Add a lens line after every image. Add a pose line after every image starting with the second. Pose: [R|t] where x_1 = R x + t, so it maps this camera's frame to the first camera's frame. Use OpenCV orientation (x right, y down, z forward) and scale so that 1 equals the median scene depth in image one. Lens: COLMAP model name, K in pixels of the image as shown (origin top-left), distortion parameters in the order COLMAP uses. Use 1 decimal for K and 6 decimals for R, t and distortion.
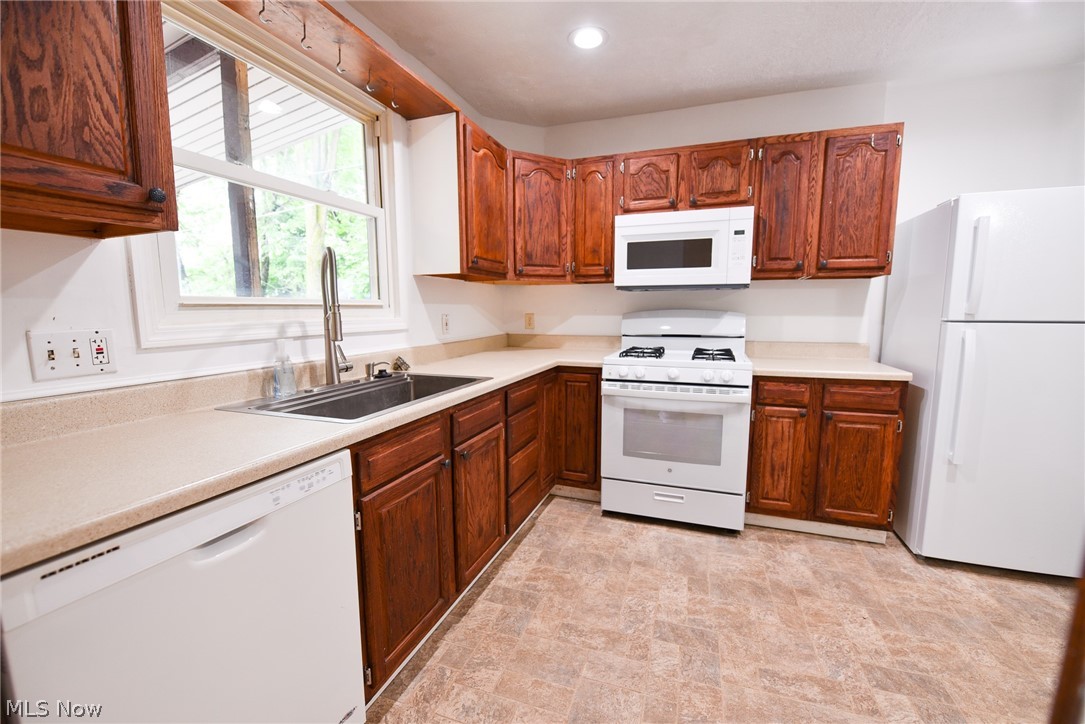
lens RADIAL K [[444.4, 0, 542.5], [0, 444.4, 362.0], [0, 0, 1]] dist [-0.016329, -0.000764]
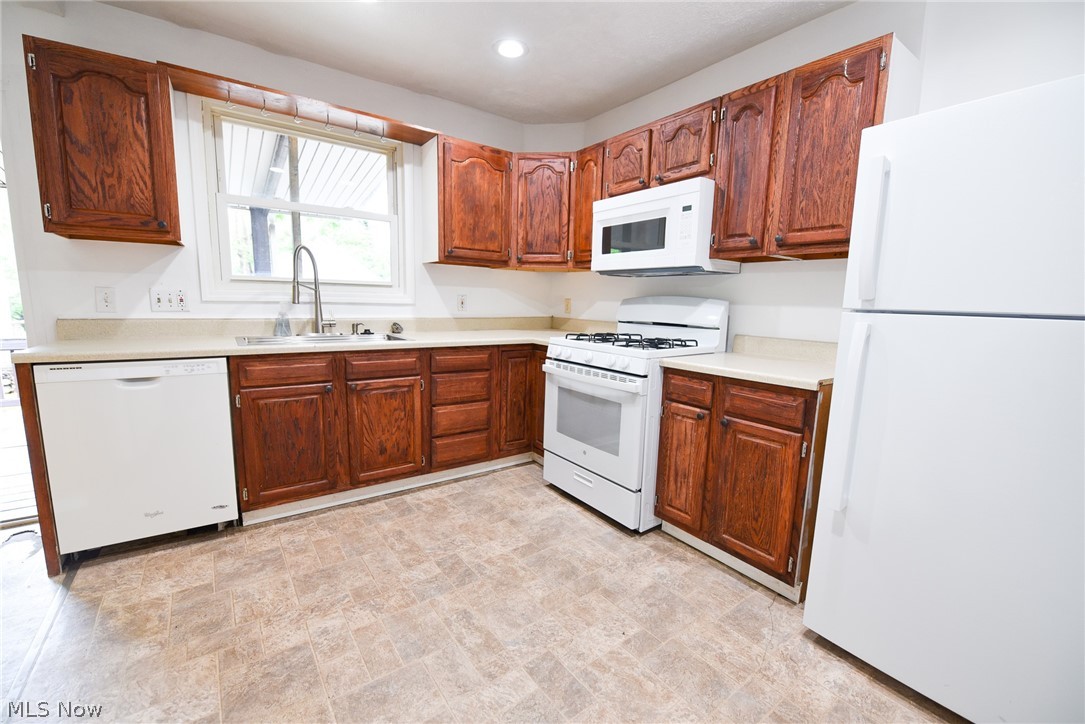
lens RADIAL K [[444.4, 0, 542.5], [0, 444.4, 362.0], [0, 0, 1]] dist [-0.016329, -0.000764]
pose [[0.827456, 0.102902, -0.552022, 0.776756], [-0.096335, 0.994505, 0.040983, 0.007764], [0.553205, 0.019267, 0.832822, 0.106609]]
